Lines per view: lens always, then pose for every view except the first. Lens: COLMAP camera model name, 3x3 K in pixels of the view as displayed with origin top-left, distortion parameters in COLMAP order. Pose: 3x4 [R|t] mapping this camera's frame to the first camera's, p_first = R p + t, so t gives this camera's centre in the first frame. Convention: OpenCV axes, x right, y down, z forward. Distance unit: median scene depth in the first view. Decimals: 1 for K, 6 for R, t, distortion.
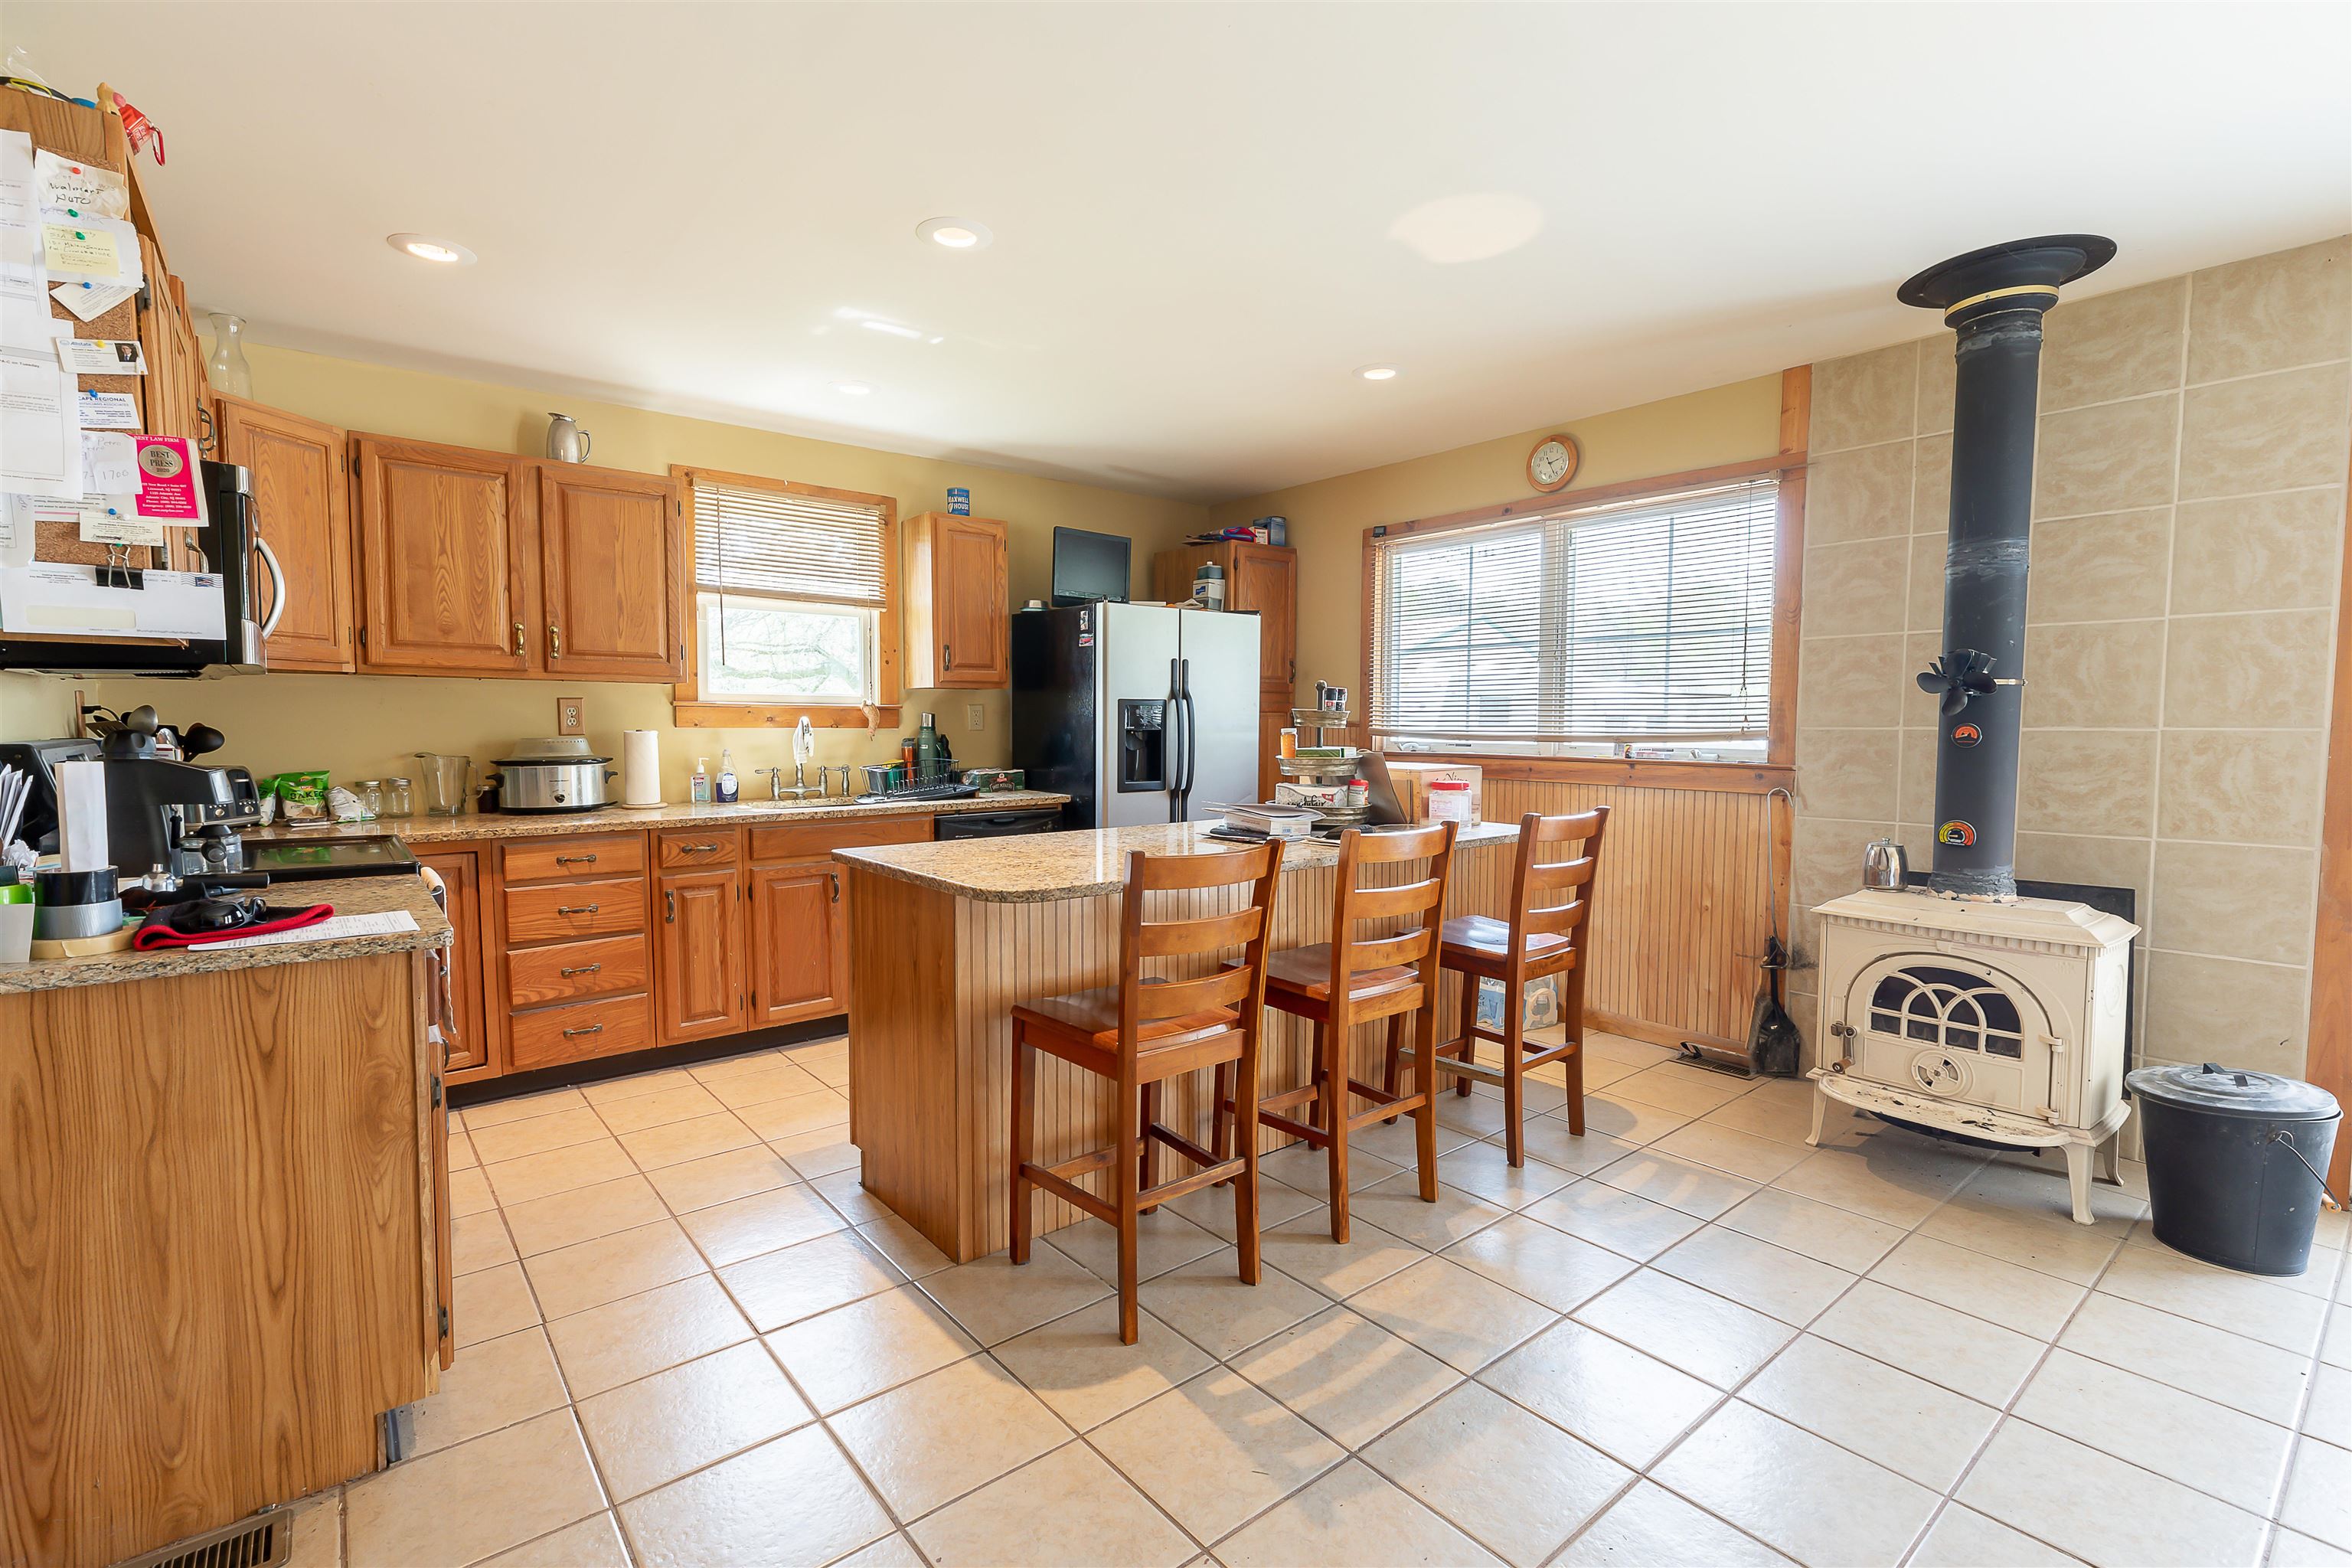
lens RADIAL K [[1056.1, 0, 1173.5], [0, 1056.1, 787.9], [0, 0, 1]] dist [0.001639, -0.000077]
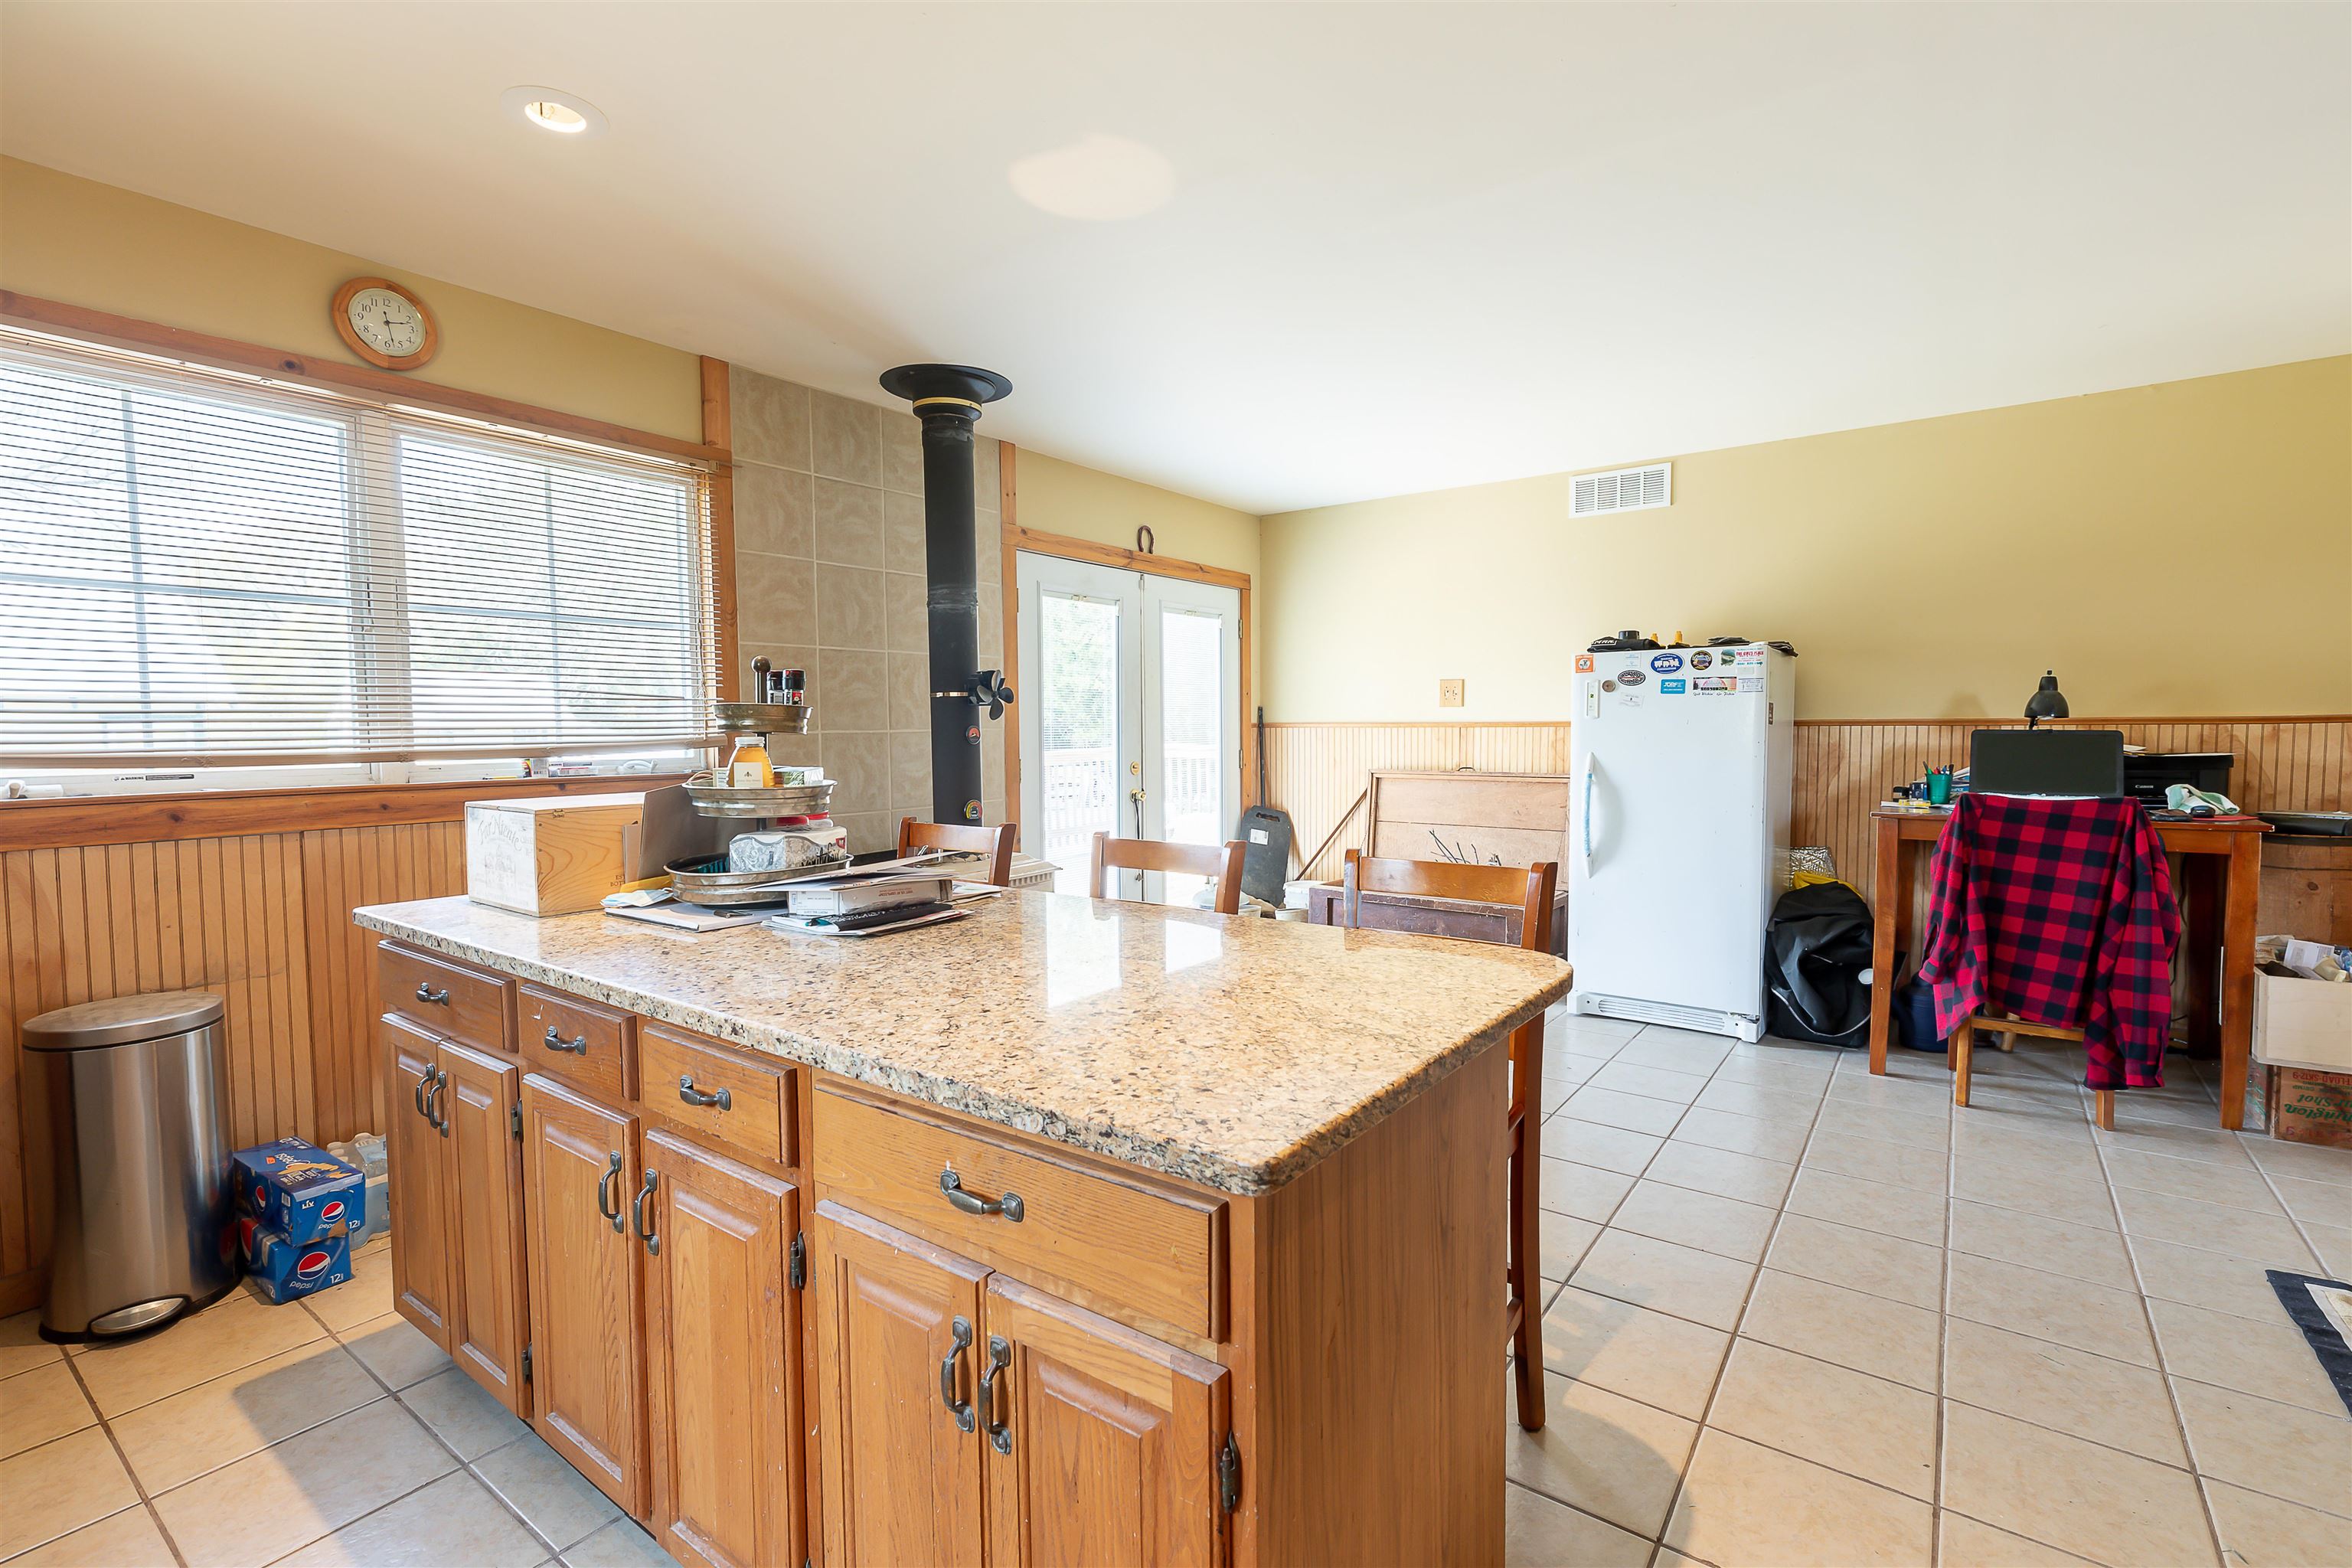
lens RADIAL K [[1056.1, 0, 1173.2], [0, 1056.1, 786.5], [0, 0, 1]] dist [0.001639, -0.000077]
pose [[-0.248513, -0.054833, 0.967075, -0.553190], [0.070420, 0.994732, 0.074497, -0.062879], [-0.966065, 0.086615, -0.243343, 1.025768]]
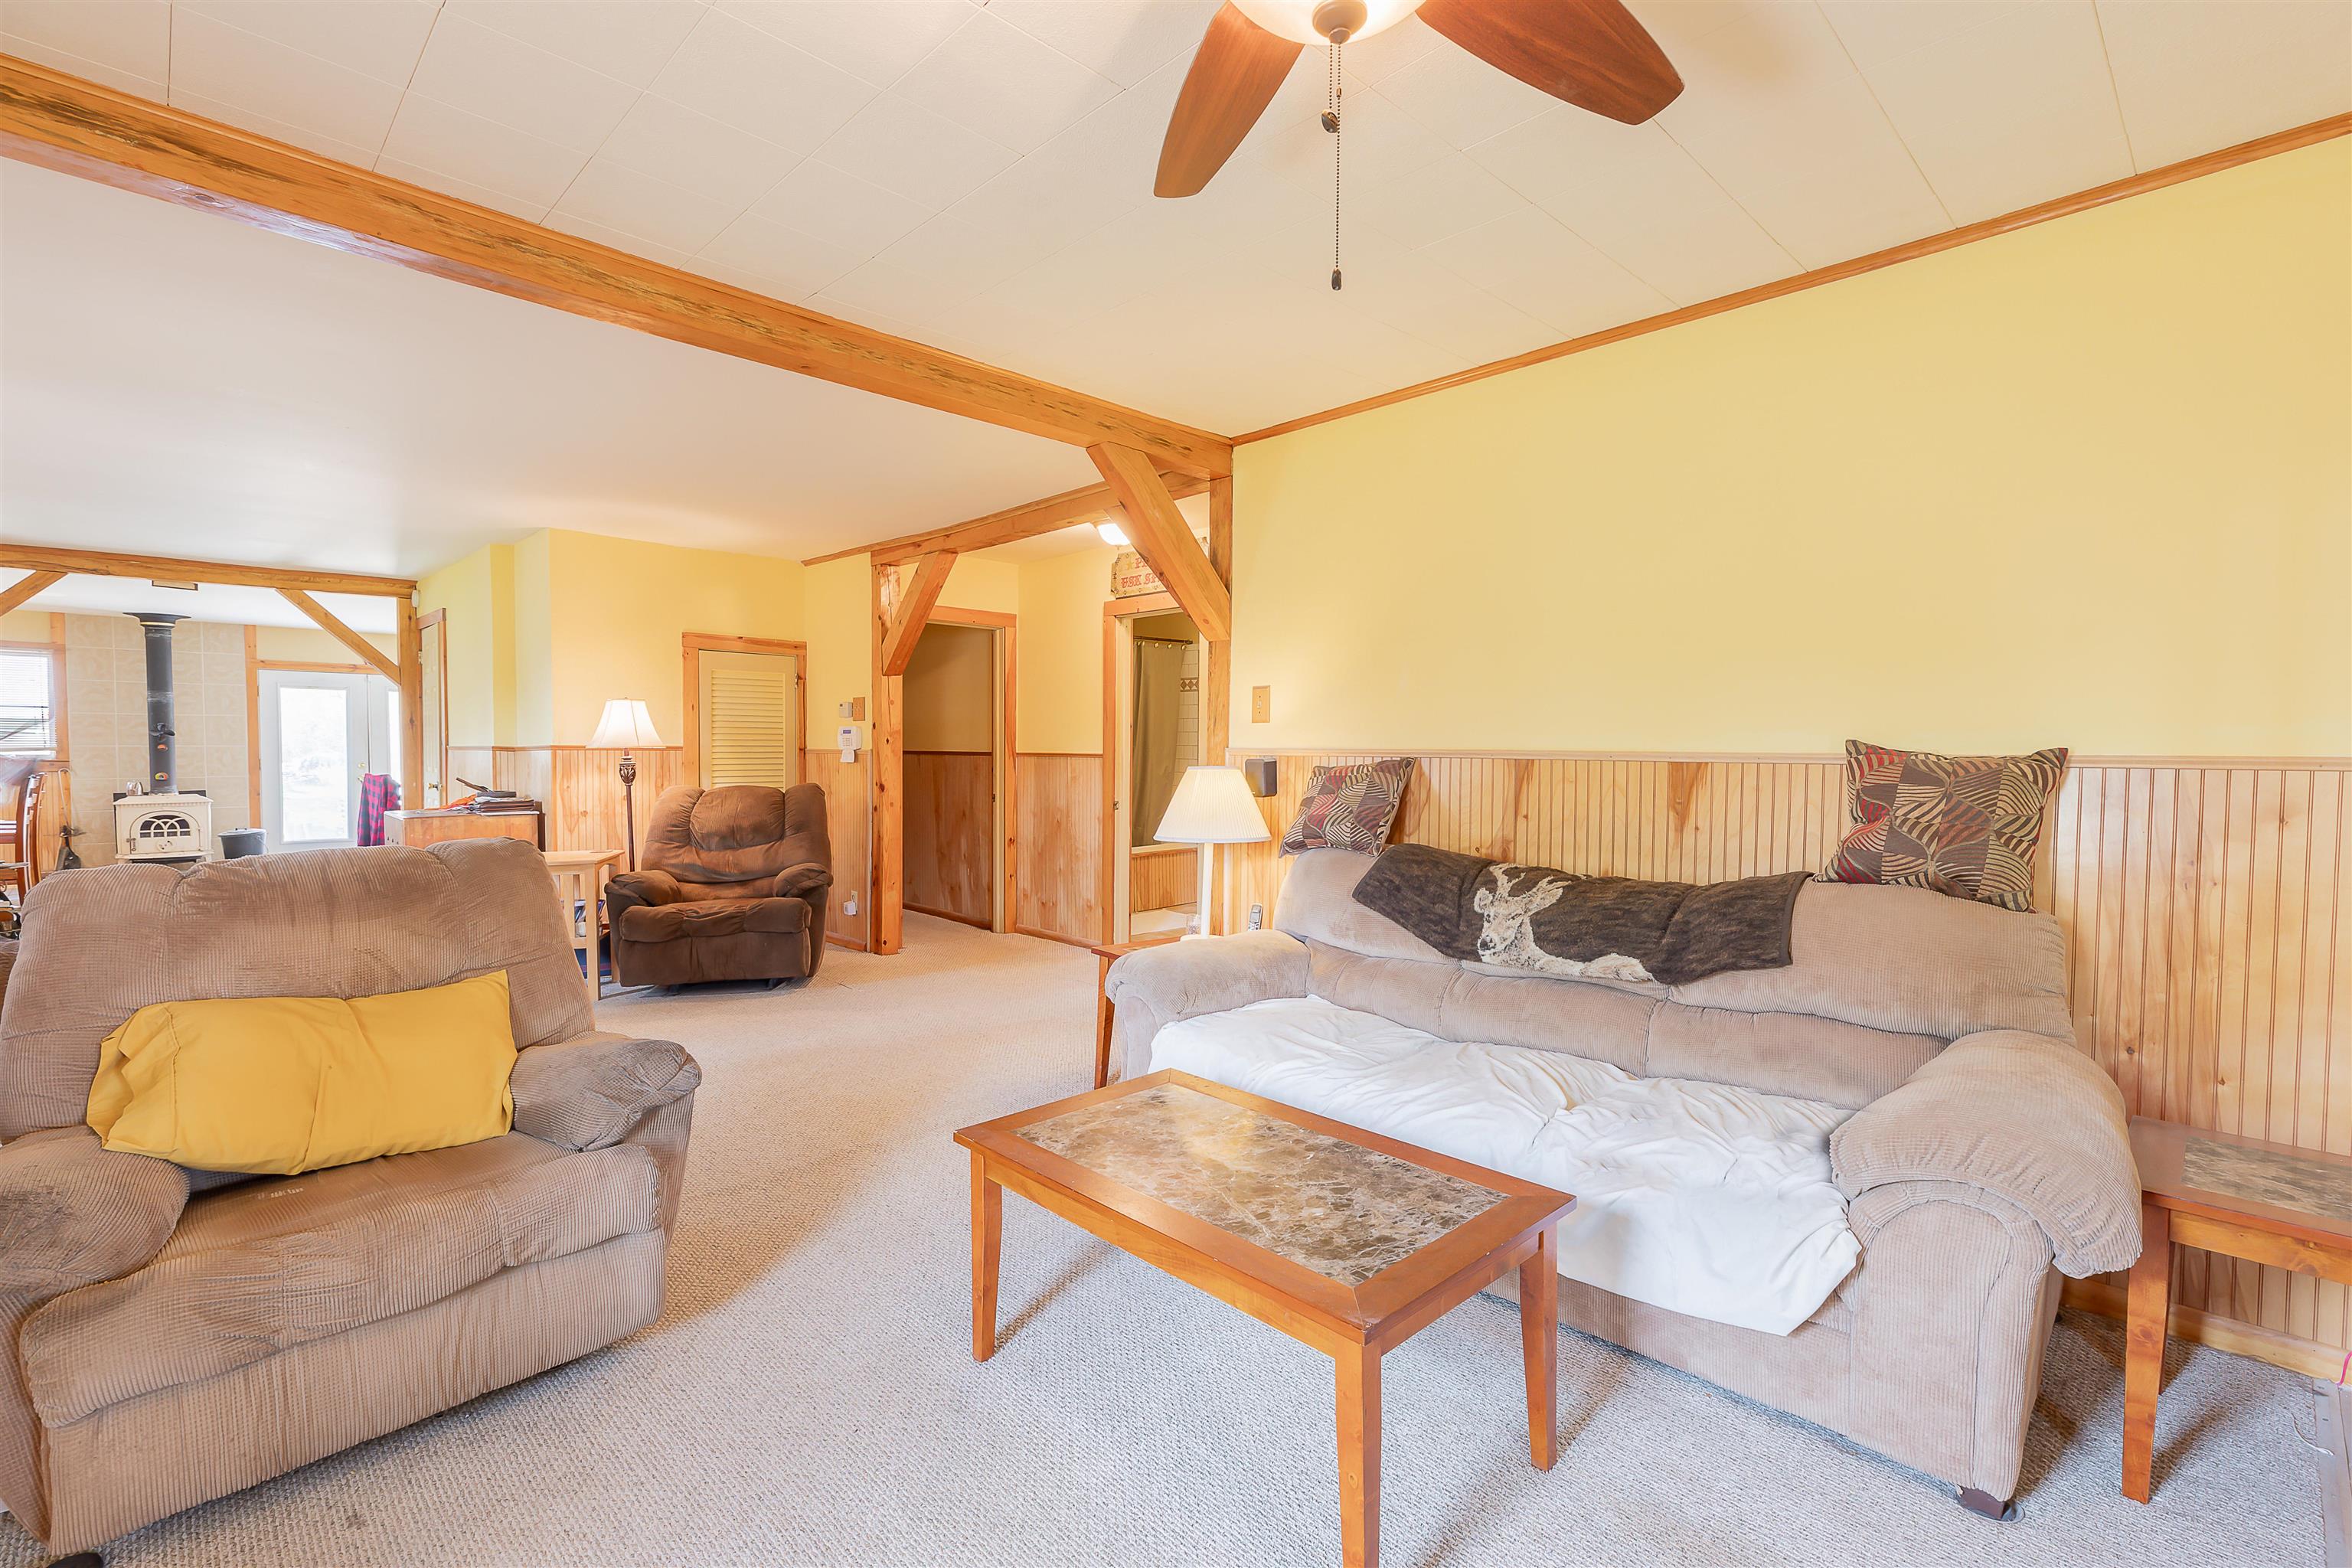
lens RADIAL K [[1056.1, 0, 1177.6], [0, 1056.1, 788.8], [0, 0, 1]] dist [0.001639, -0.000077]
pose [[-0.092226, -0.039540, 0.994953, -2.831167], [0.059150, 0.997229, 0.045113, 0.116678], [-0.993980, 0.063012, -0.089632, -1.870678]]
